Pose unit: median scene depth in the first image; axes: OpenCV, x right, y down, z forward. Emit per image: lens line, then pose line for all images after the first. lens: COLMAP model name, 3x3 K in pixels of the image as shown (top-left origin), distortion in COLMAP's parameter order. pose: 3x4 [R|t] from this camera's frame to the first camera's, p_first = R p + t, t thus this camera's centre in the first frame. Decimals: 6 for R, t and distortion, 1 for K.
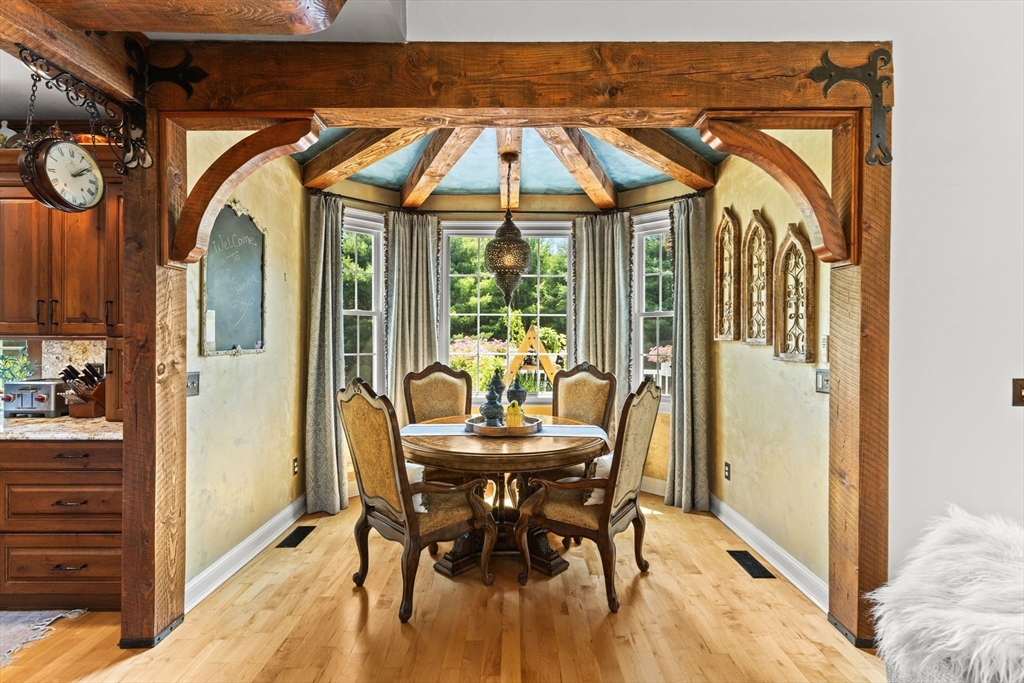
lens RADIAL K [[472.8, 0, 514.4], [0, 472.8, 331.5], [0, 0, 1]] dist [0.001546, 0.000058]
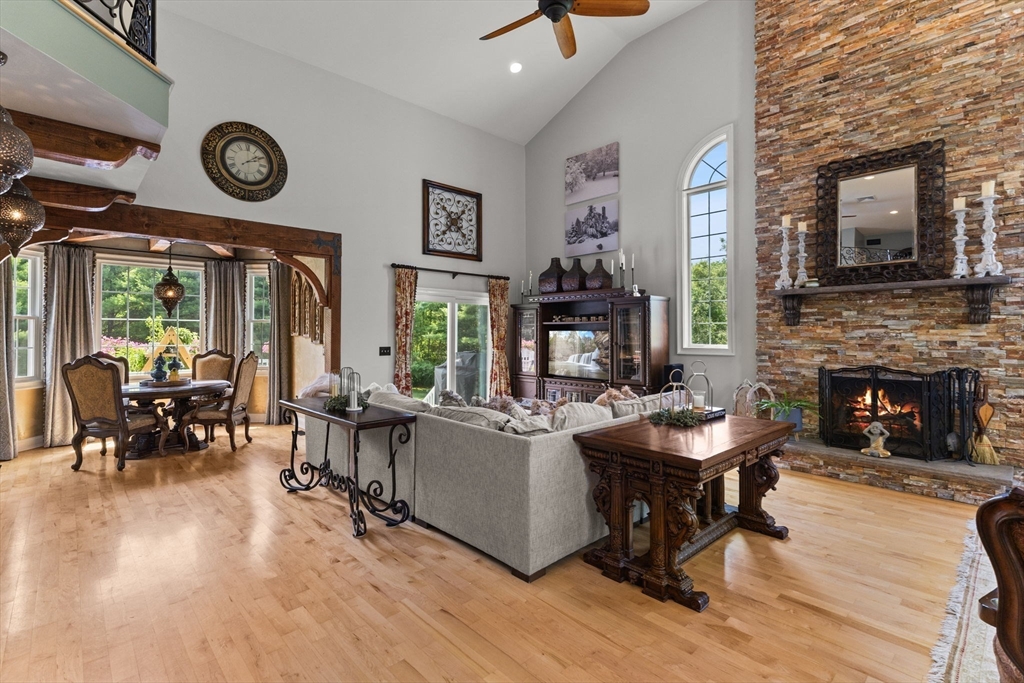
lens RADIAL K [[472.8, 0, 514.4], [0, 472.8, 331.5], [0, 0, 1]] dist [0.001546, 0.000058]
pose [[0.732127, -0.000723, 0.681168, -0.240724], [-0.004242, 0.999975, 0.005621, -0.013644], [-0.681155, -0.007005, 0.732106, -1.075456]]
